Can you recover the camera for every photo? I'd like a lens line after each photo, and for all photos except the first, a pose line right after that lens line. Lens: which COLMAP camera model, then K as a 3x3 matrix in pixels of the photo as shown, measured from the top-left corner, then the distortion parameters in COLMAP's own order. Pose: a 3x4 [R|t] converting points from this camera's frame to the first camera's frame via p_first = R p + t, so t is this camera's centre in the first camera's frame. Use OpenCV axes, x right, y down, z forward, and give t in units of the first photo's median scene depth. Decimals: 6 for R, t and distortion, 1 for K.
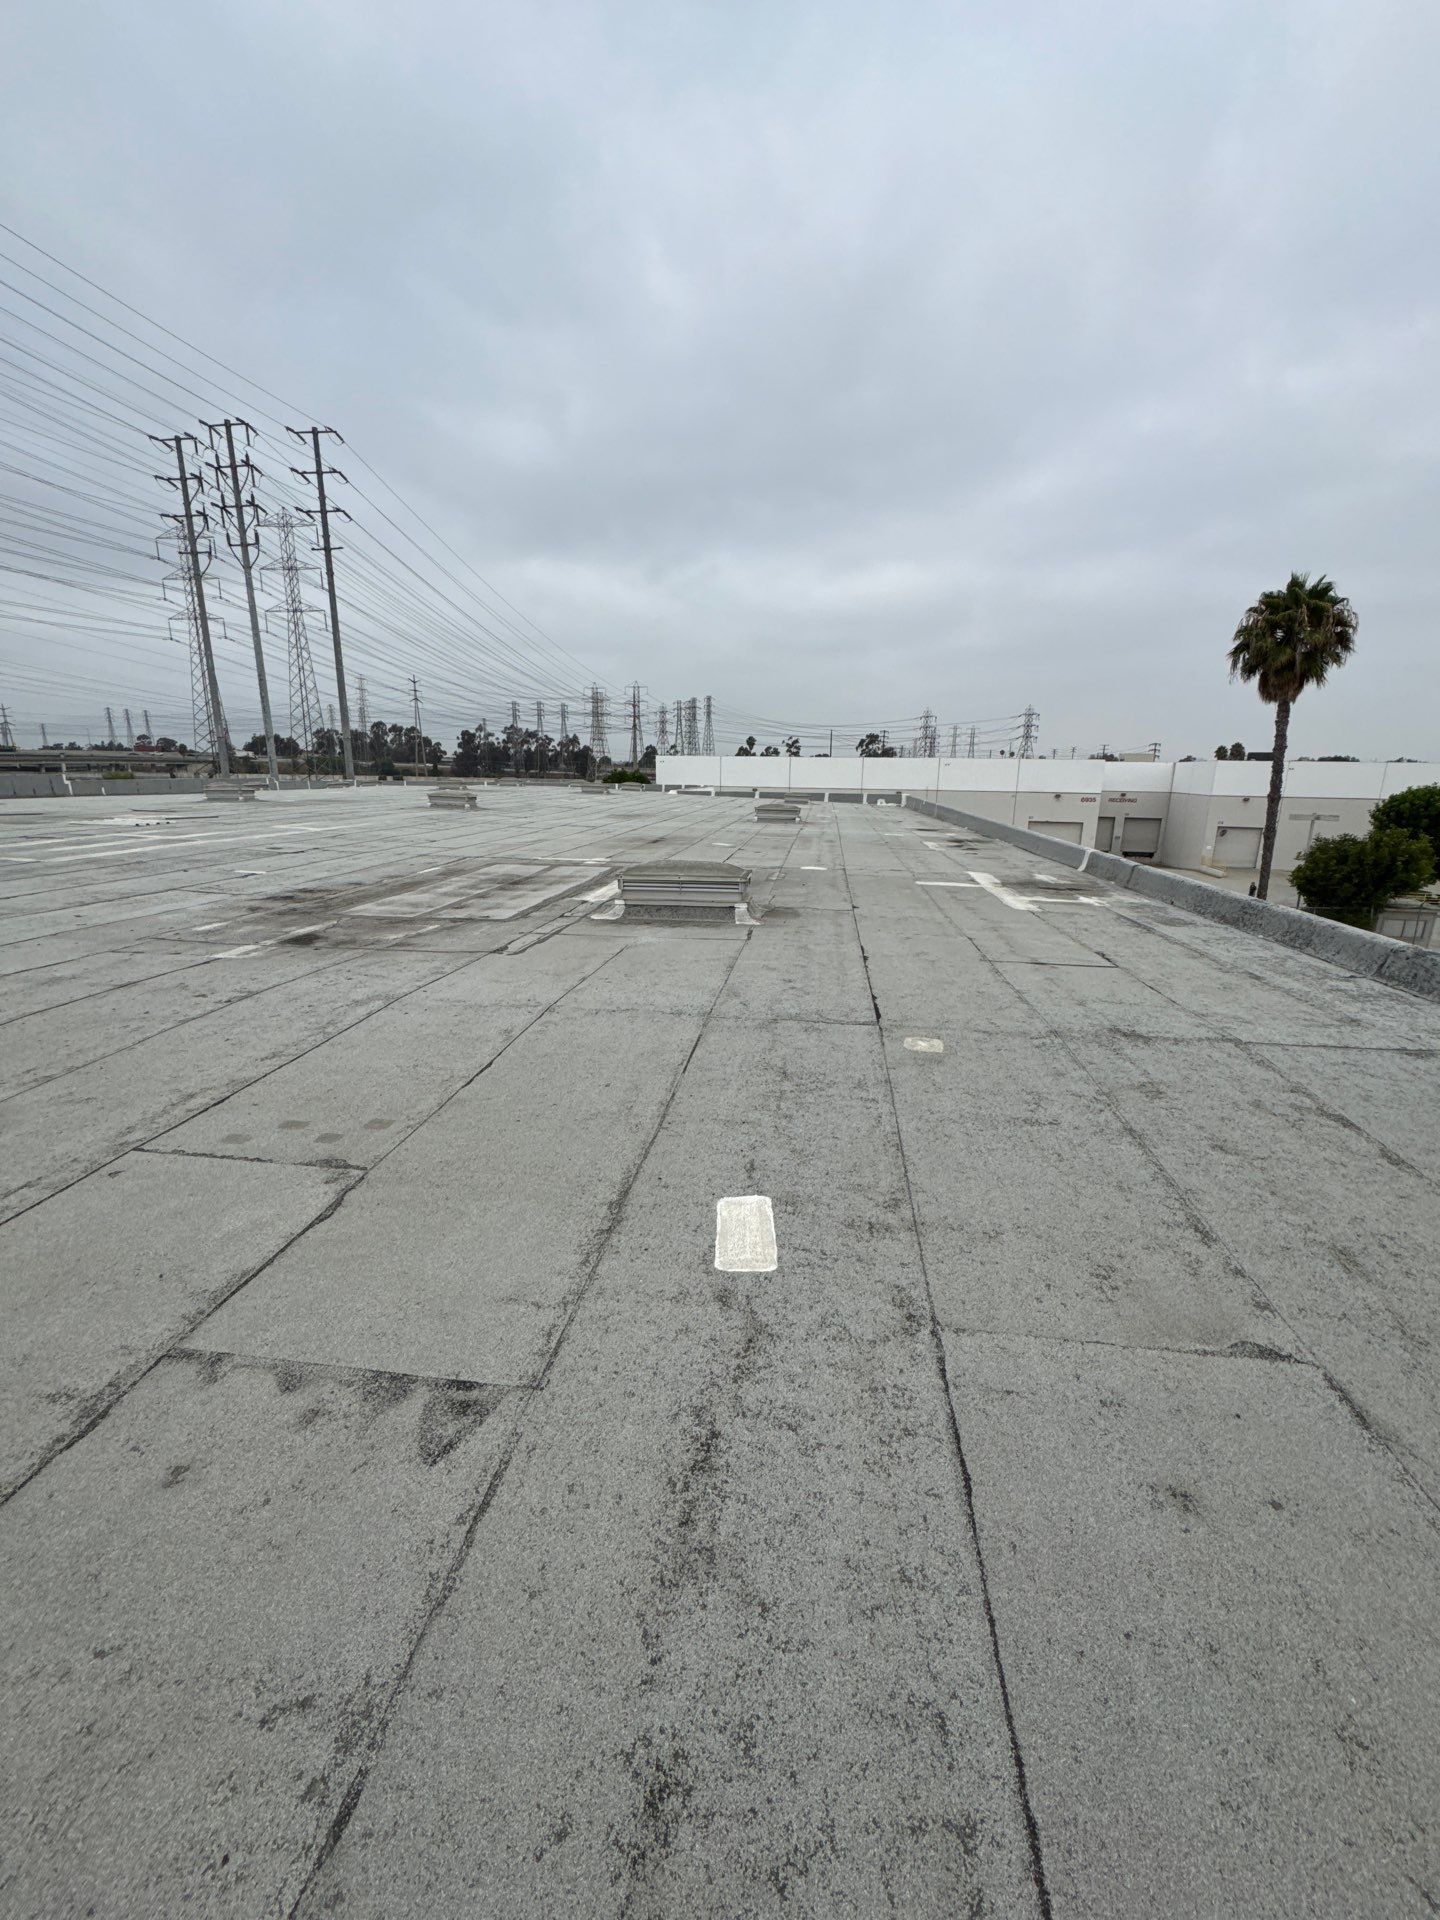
lens RADIAL K [[769.1, 0, 716.2], [0, 769.1, 958.9], [0, 0, 1]] dist [0.005816, 0.000098]
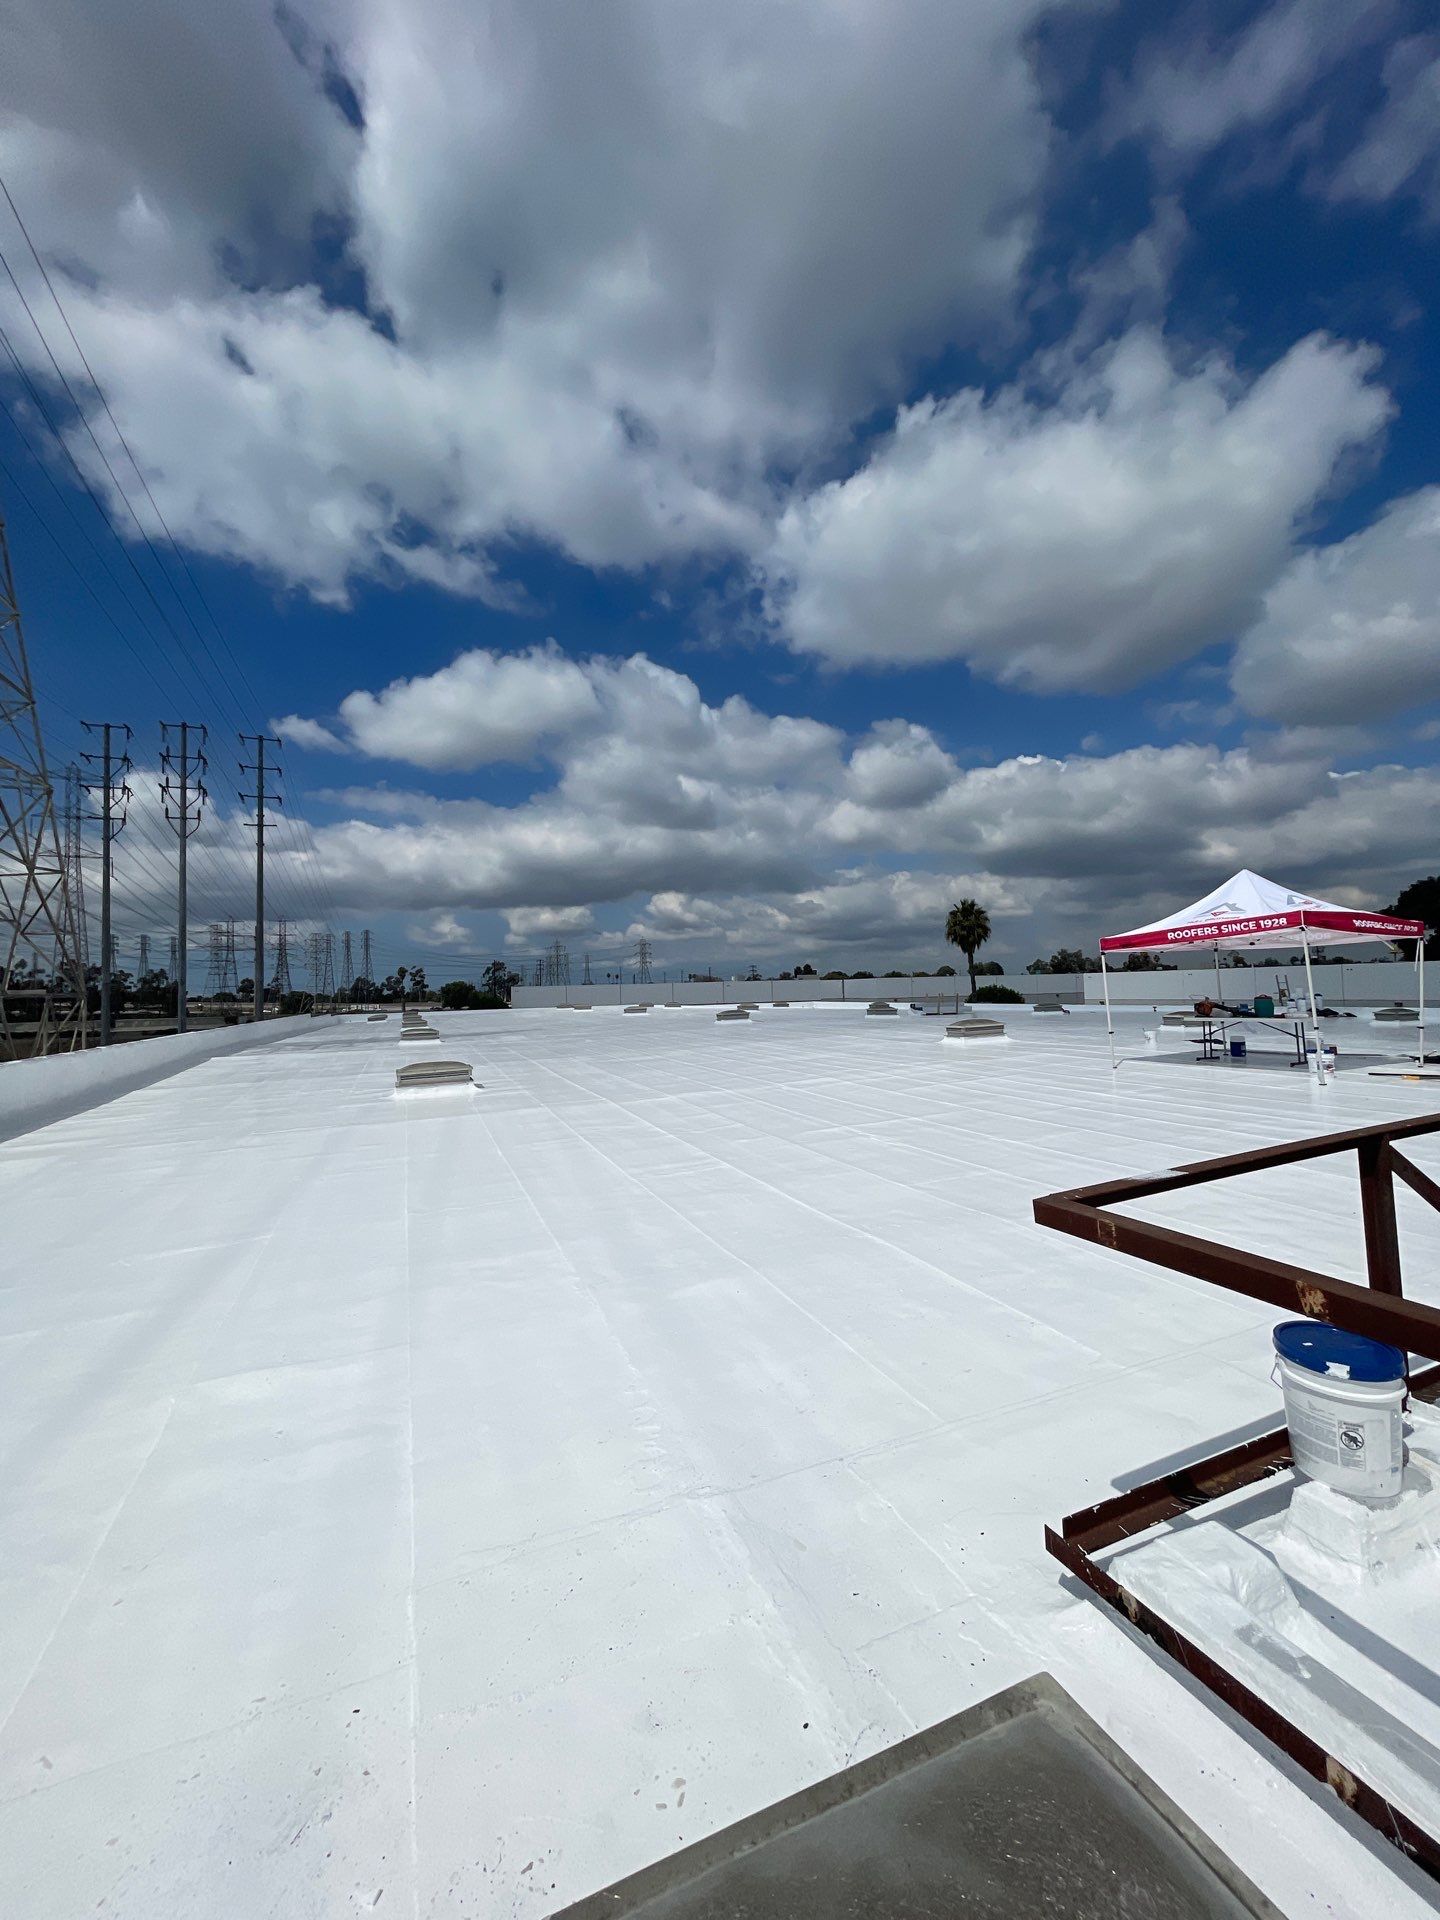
lens RADIAL K [[769.1, 0, 727.3], [0, 769.1, 958.3], [0, 0, 1]] dist [0.005816, 0.000098]
pose [[0.853264, -0.015598, 0.521246, -0.343516], [0.162228, 0.957894, -0.236899, 0.040636], [-0.495603, 0.286699, 0.819867, -0.179569]]
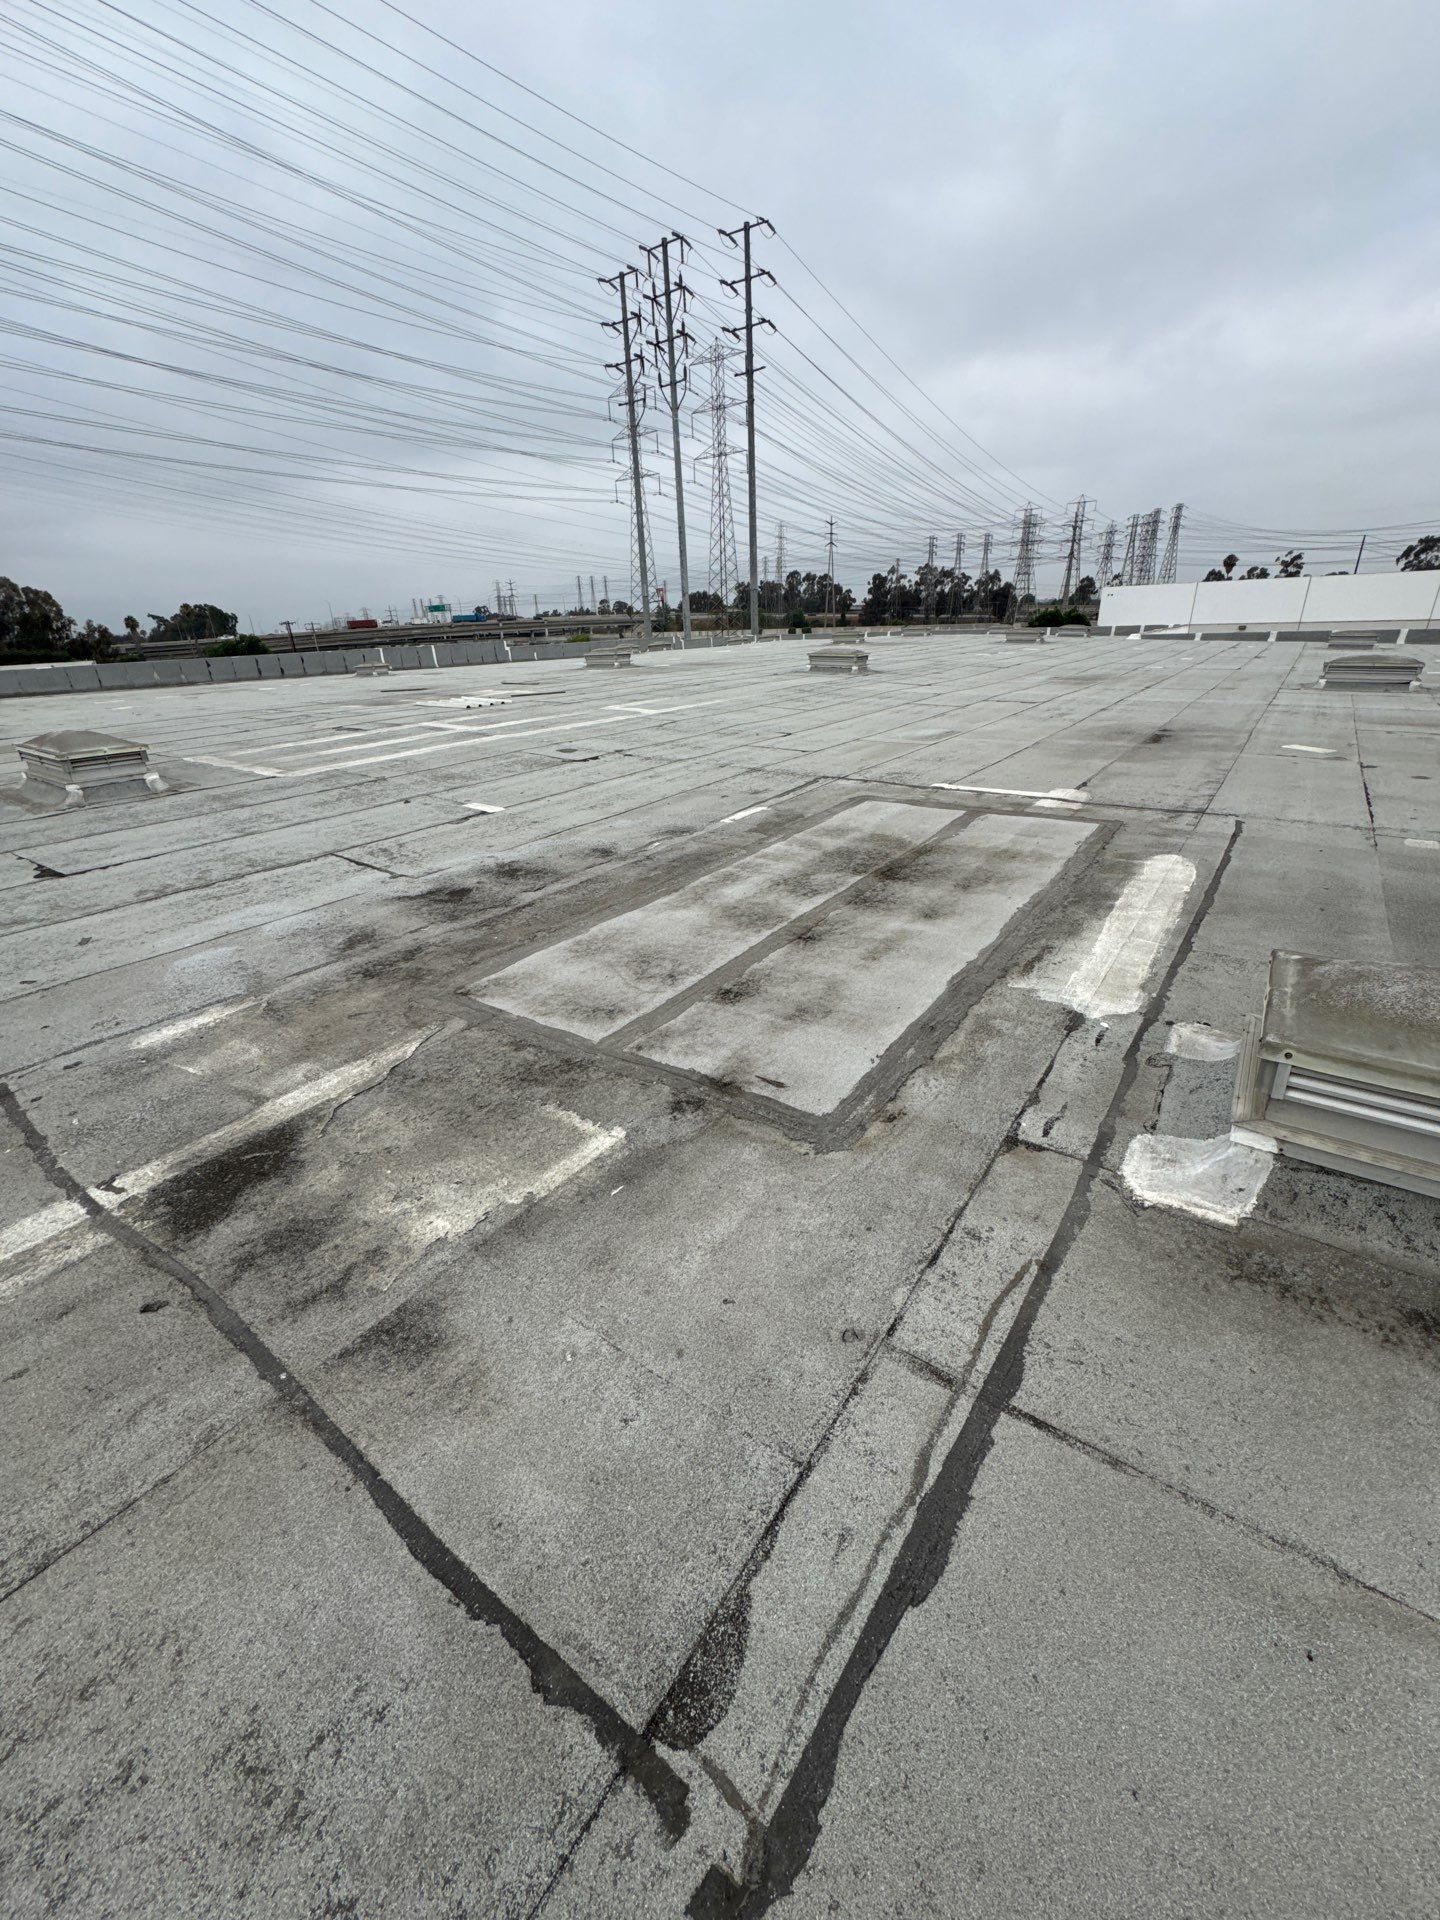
lens RADIAL K [[769.1, 0, 723.1], [0, 769.1, 950.7], [0, 0, 1]] dist [0.005816, 0.000098]
pose [[0.884156, 0.144703, -0.444218, -0.013774], [-0.067509, 0.980417, 0.185000, -0.013350], [0.462289, -0.133580, 0.876610, 0.054237]]
